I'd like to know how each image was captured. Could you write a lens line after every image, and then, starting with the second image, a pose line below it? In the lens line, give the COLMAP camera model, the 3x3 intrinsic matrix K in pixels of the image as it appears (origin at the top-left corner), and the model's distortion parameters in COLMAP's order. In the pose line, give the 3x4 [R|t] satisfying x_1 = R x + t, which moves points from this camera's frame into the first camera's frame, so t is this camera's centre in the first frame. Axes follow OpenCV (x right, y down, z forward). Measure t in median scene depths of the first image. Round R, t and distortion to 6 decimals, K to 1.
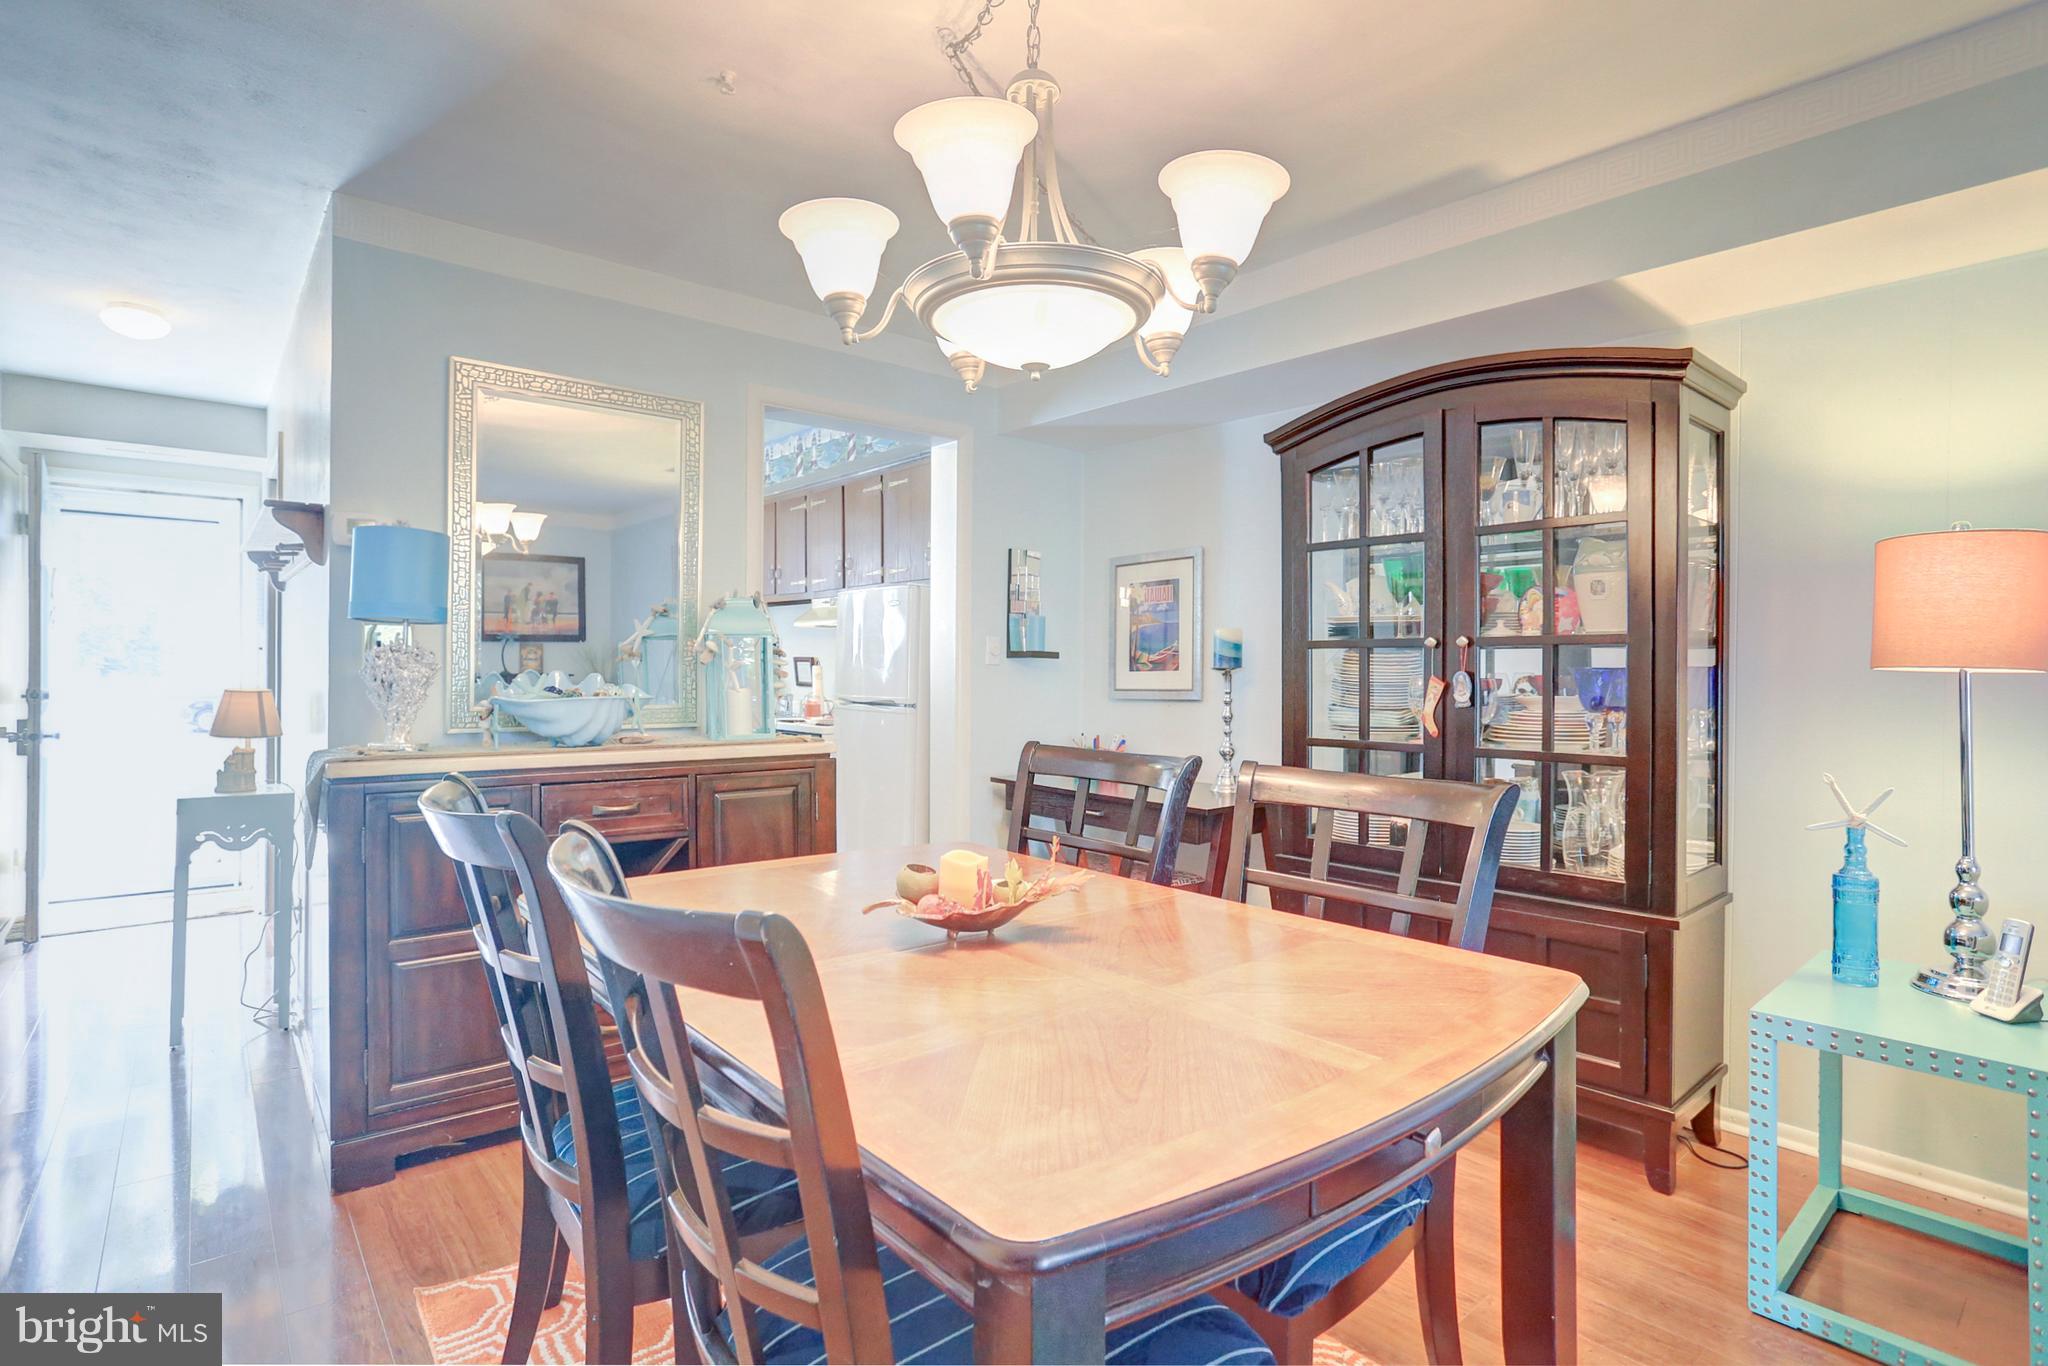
lens RADIAL K [[1057.2, 0, 1000.2], [0, 1057.2, 665.4], [0, 0, 1]] dist [-0.072399, 0.058617]
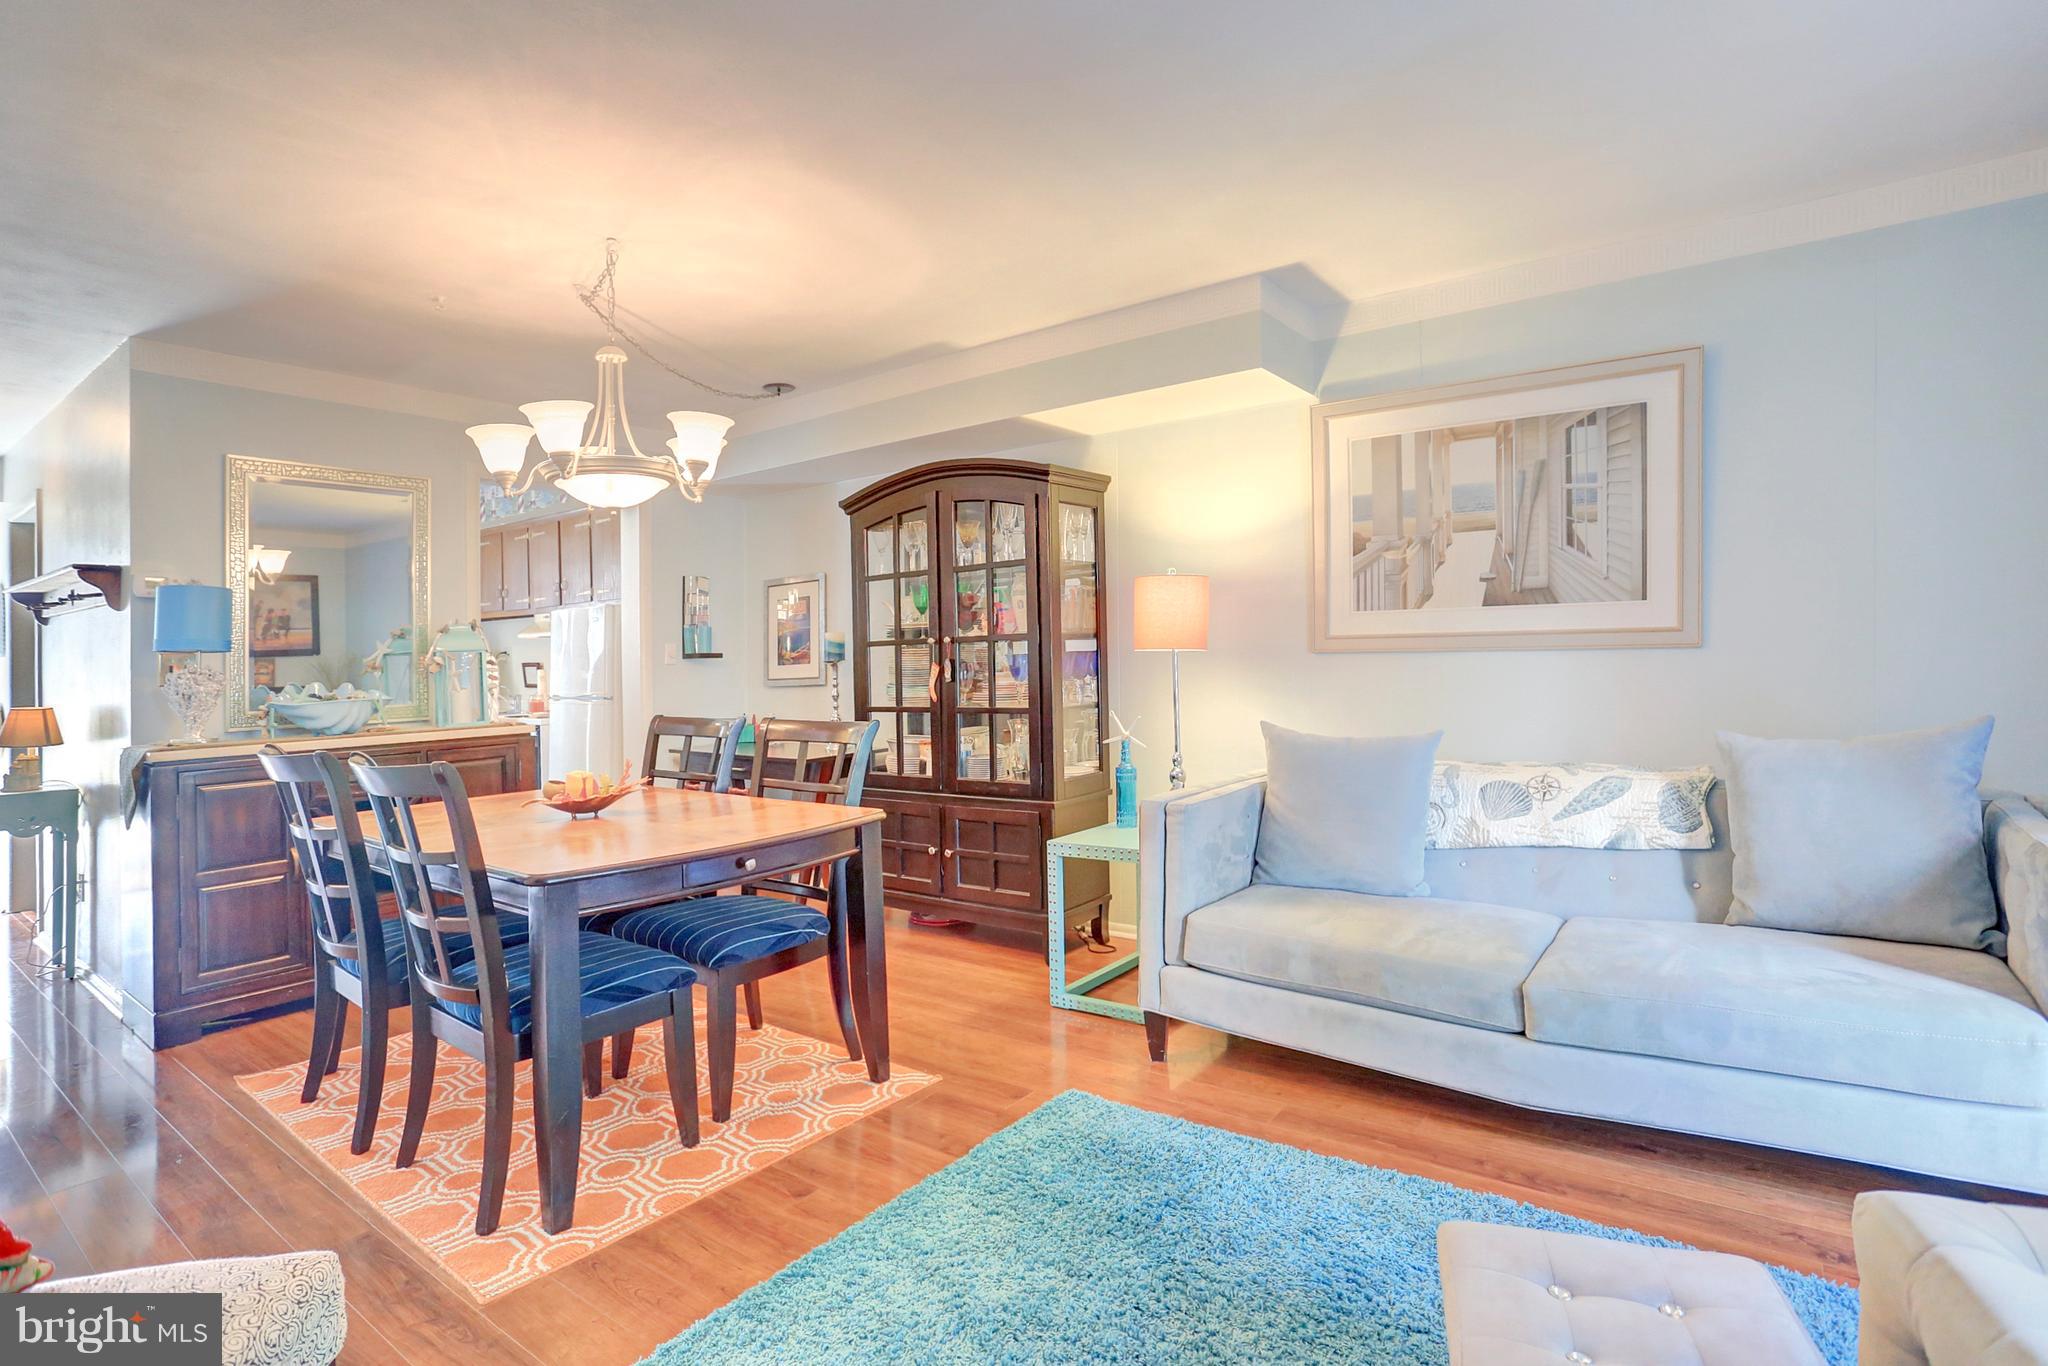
lens RADIAL K [[1153.8, 0, 1011.8], [0, 1153.8, 605.2], [0, 0, 1]] dist [-0.000384, 0.002811]
pose [[0.983707, -0.029050, 0.177419, 0.213078], [0.036561, 0.998562, -0.039209, -0.003380], [-0.176024, 0.045057, 0.983354, -0.670566]]
